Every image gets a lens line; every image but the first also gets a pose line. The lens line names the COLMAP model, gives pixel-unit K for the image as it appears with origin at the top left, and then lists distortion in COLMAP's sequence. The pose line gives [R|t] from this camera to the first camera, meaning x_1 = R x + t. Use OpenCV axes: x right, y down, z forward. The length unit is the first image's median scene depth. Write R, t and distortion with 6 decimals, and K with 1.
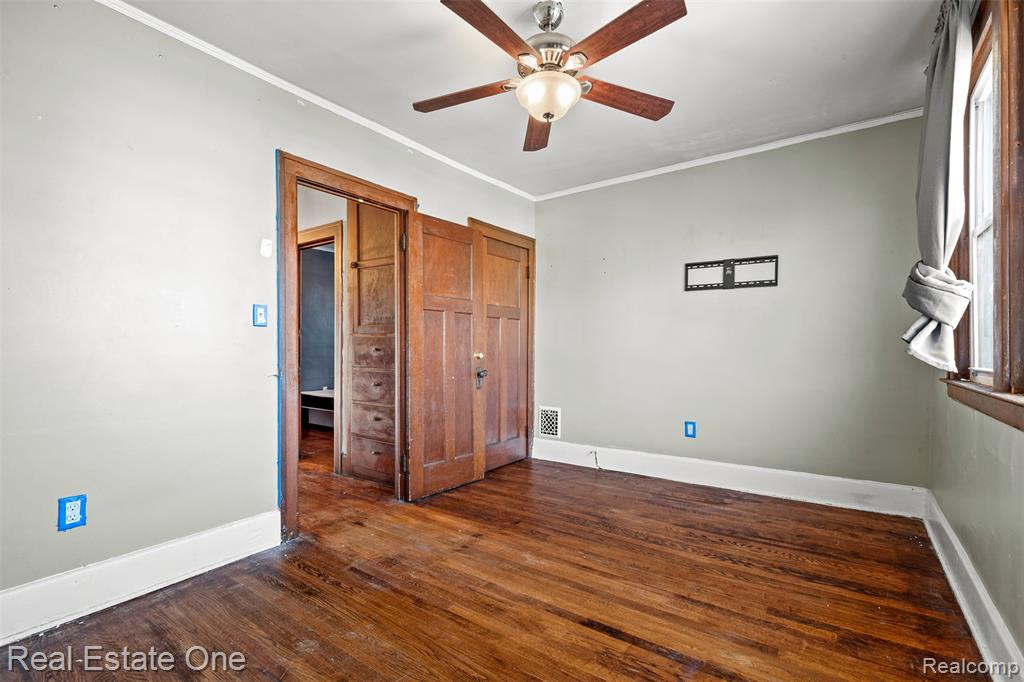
lens RADIAL K [[463.9, 0, 512.5], [0, 463.9, 345.1], [0, 0, 1]] dist [0.009493, -0.000081]
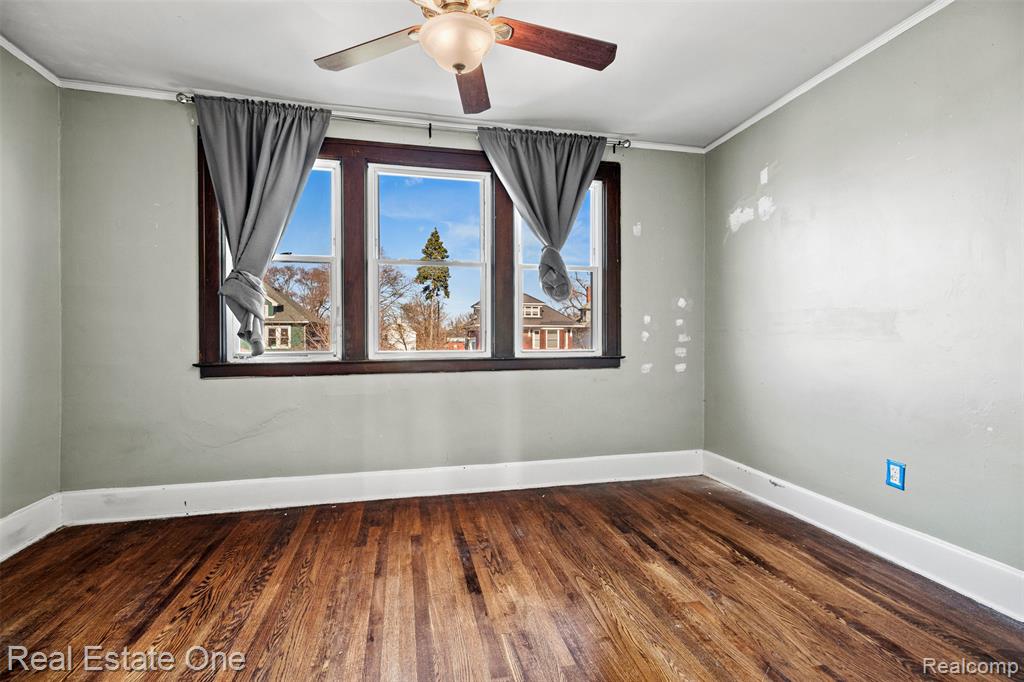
lens RADIAL K [[463.9, 0, 513.2], [0, 463.9, 339.5], [0, 0, 1]] dist [0.009493, -0.000081]
pose [[-0.755074, -0.000955, 0.655638, -0.507509], [0.000100, 0.999999, 0.001572, 0.008046], [-0.655639, 0.001253, -0.755073, 1.453921]]
